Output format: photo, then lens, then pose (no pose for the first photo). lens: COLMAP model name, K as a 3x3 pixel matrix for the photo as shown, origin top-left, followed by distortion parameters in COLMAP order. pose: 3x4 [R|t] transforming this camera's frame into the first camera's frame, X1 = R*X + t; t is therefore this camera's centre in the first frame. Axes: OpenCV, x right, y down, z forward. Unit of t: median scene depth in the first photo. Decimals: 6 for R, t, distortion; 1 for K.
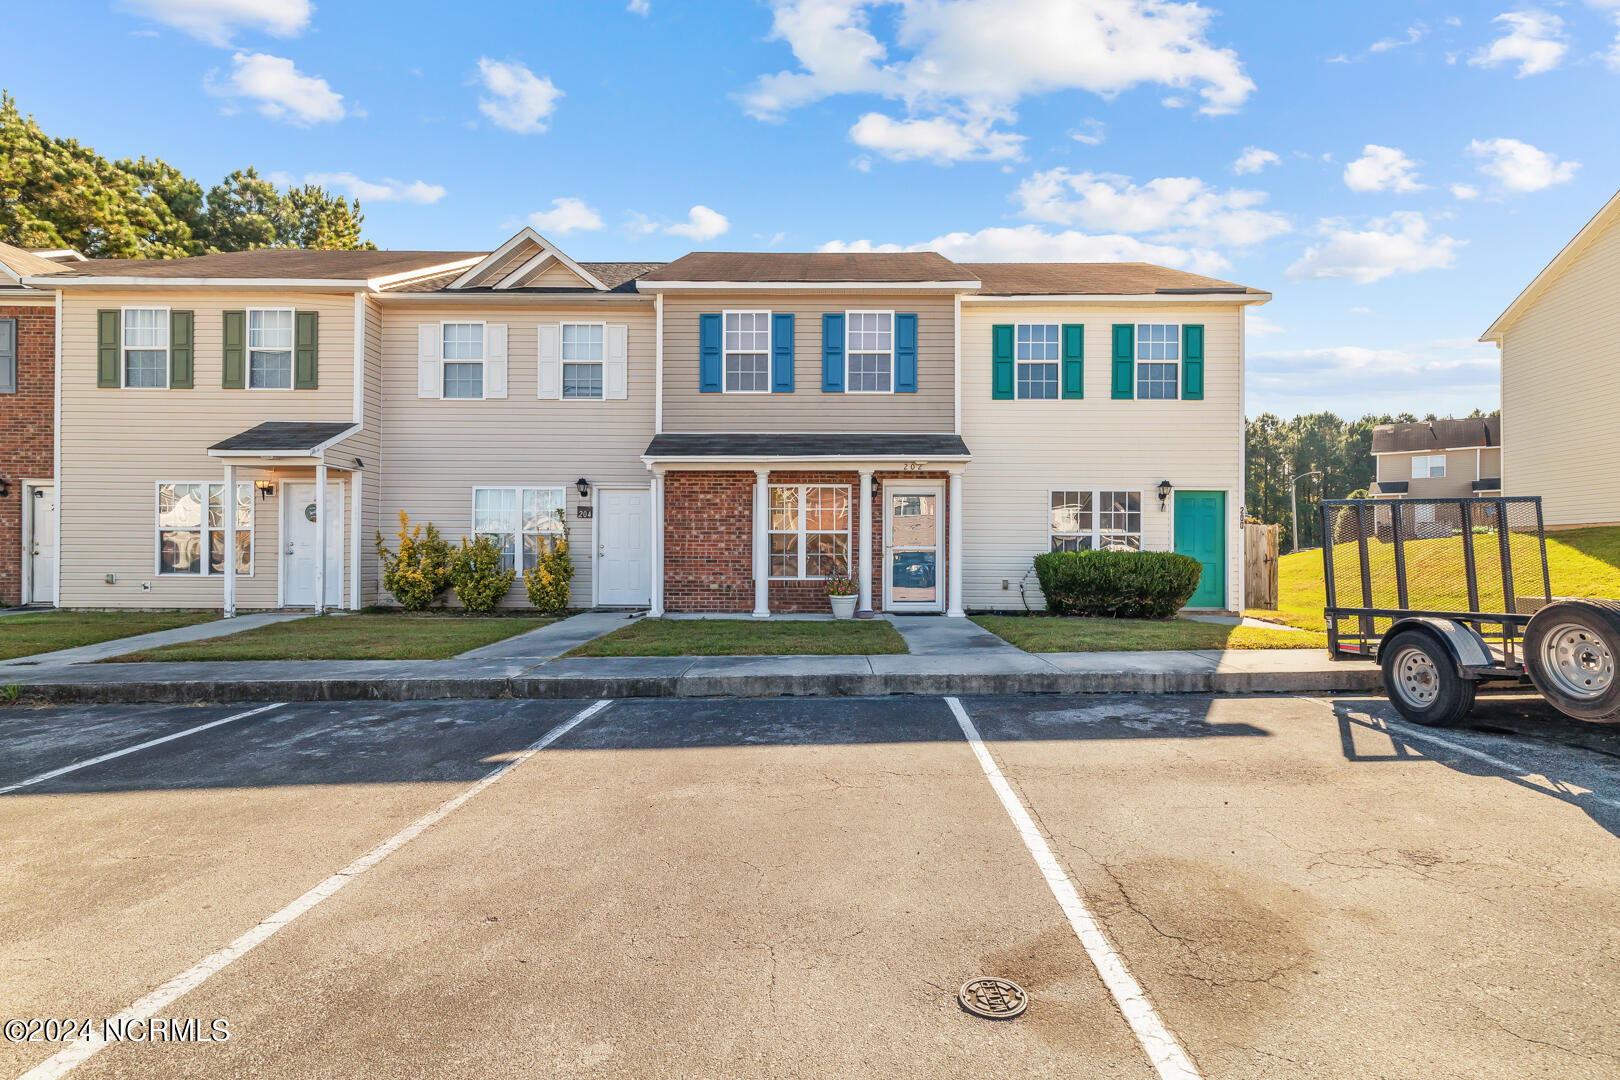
lens RADIAL K [[726.8, 0, 777.0], [0, 726.8, 539.6], [0, 0, 1]] dist [0.008889, -0.000177]
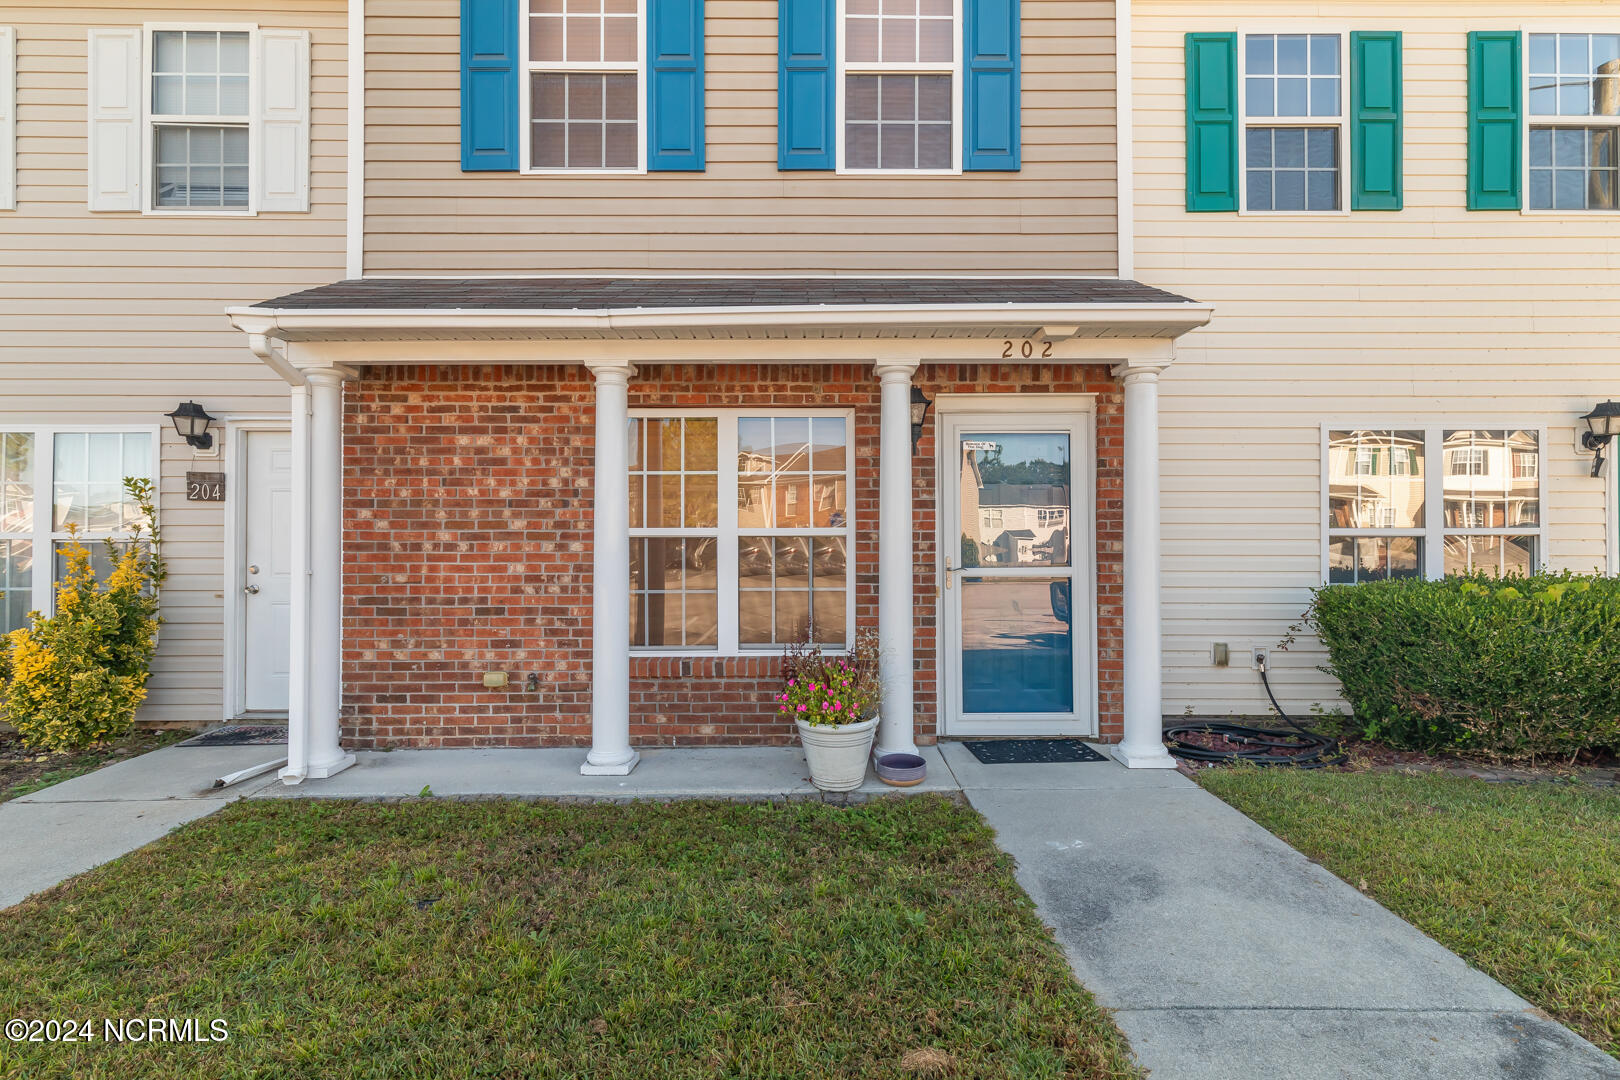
lens RADIAL K [[745.2, 0, 803.3], [0, 745.2, 538.3], [0, 0, 1]] dist [0.005208, -0.000180]
pose [[0.998353, -0.007624, 0.056857, 0.051593], [0.007221, 0.999947, 0.007292, -0.009817], [-0.056910, -0.006869, 0.998356, 0.599700]]
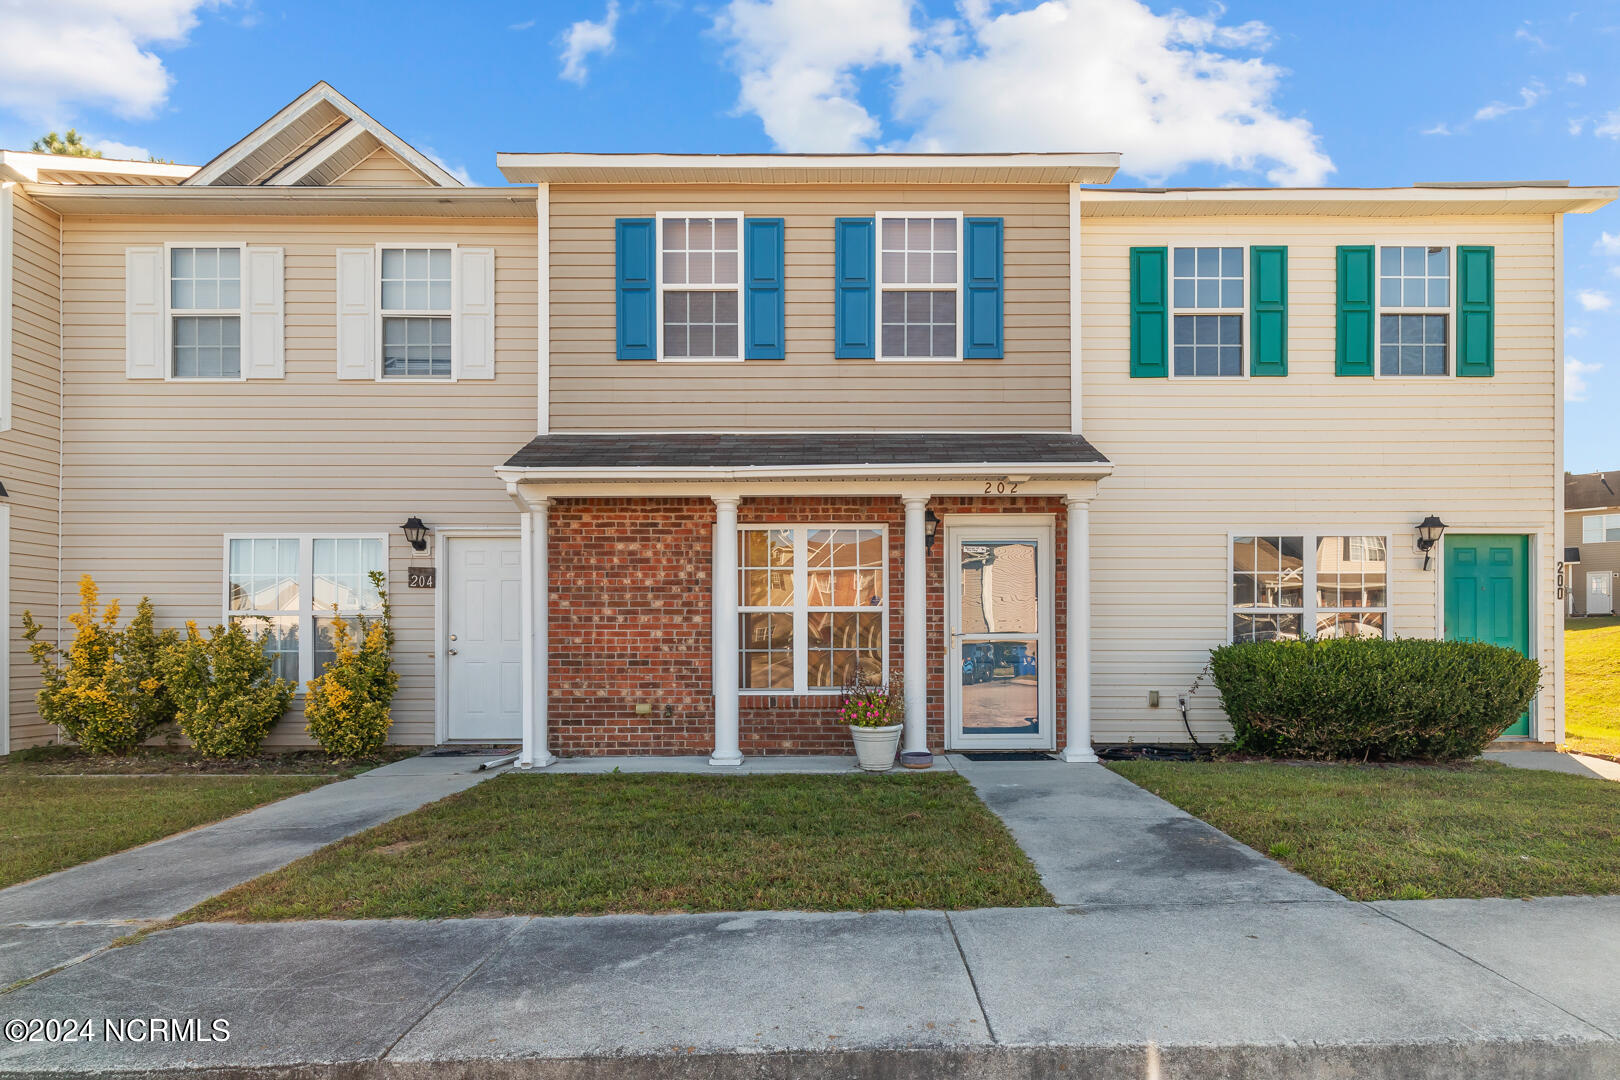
lens RADIAL K [[853.2, 0, 818.1], [0, 853.2, 636.2], [0, 0, 1]] dist [0.005985, 0.000091]
pose [[0.999325, -0.007015, 0.036066, 0.023793], [0.006597, 0.999910, 0.011687, 0.002697], [-0.036144, -0.011442, 0.999281, 0.340689]]
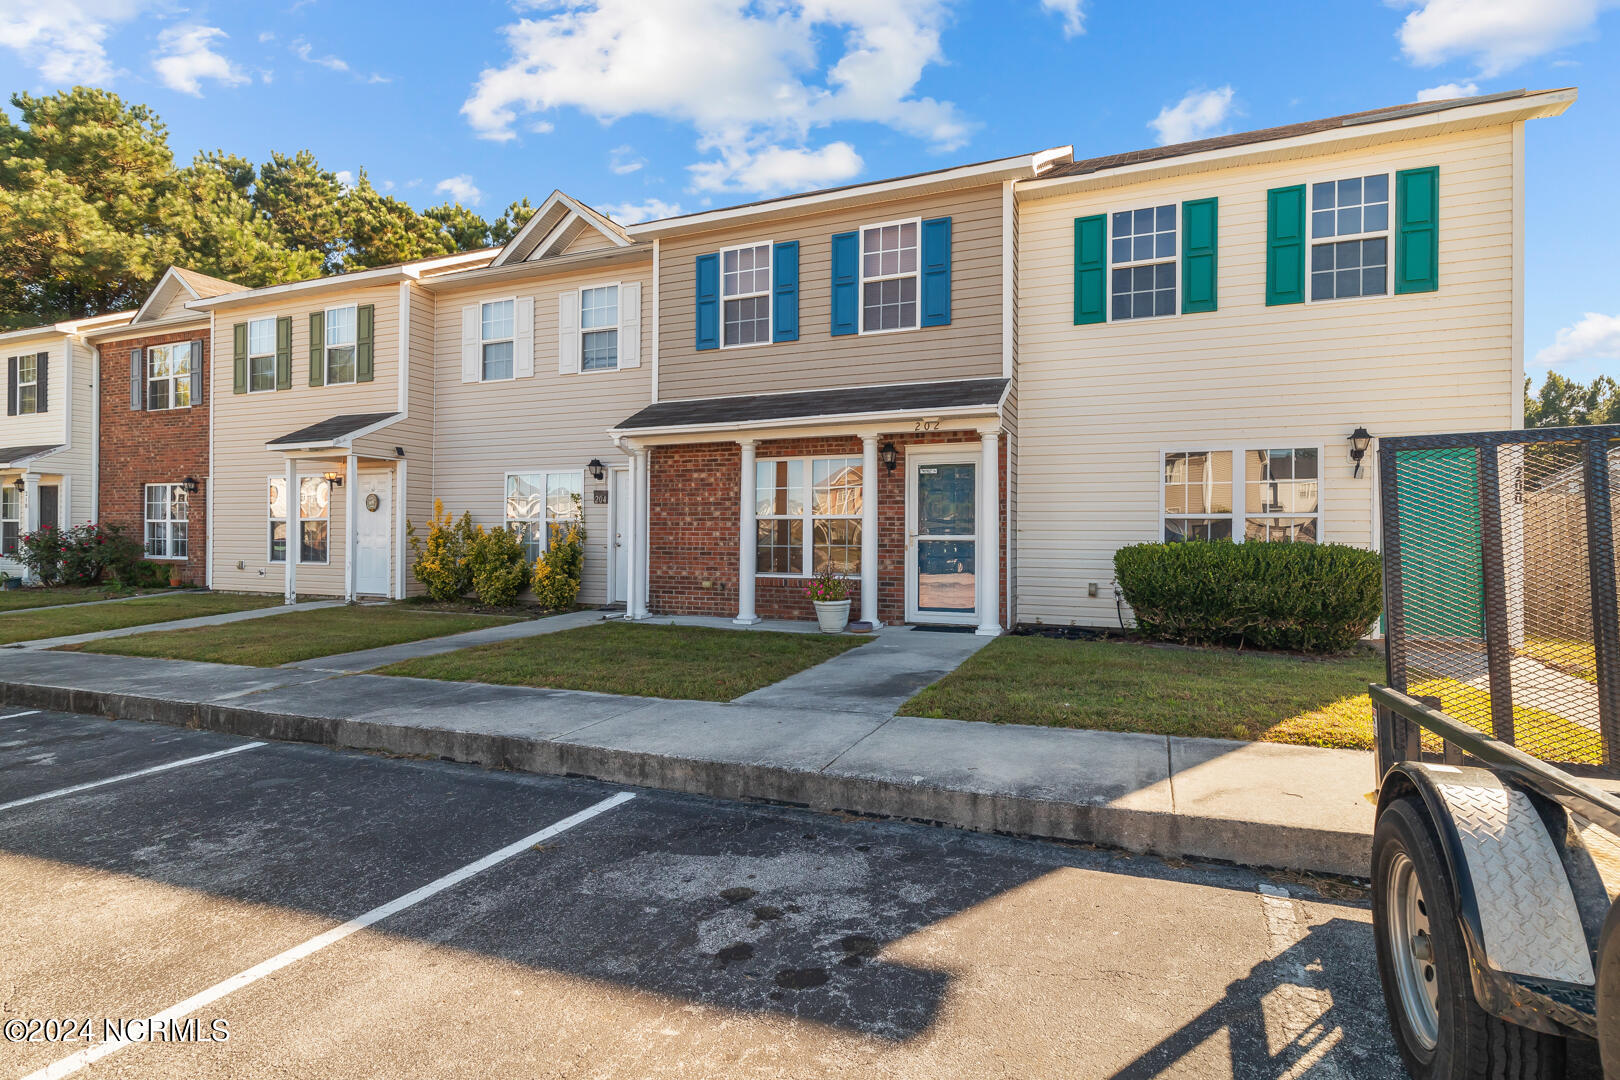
lens RADIAL K [[741.2, 0, 807.3], [0, 741.2, 525.6], [0, 0, 1]] dist [0.006296, 0.000001]
pose [[0.939841, -0.006021, -0.341560, 0.306516], [0.007222, 0.999971, 0.002246, -0.002917], [0.341537, -0.004578, 0.939857, 0.245779]]
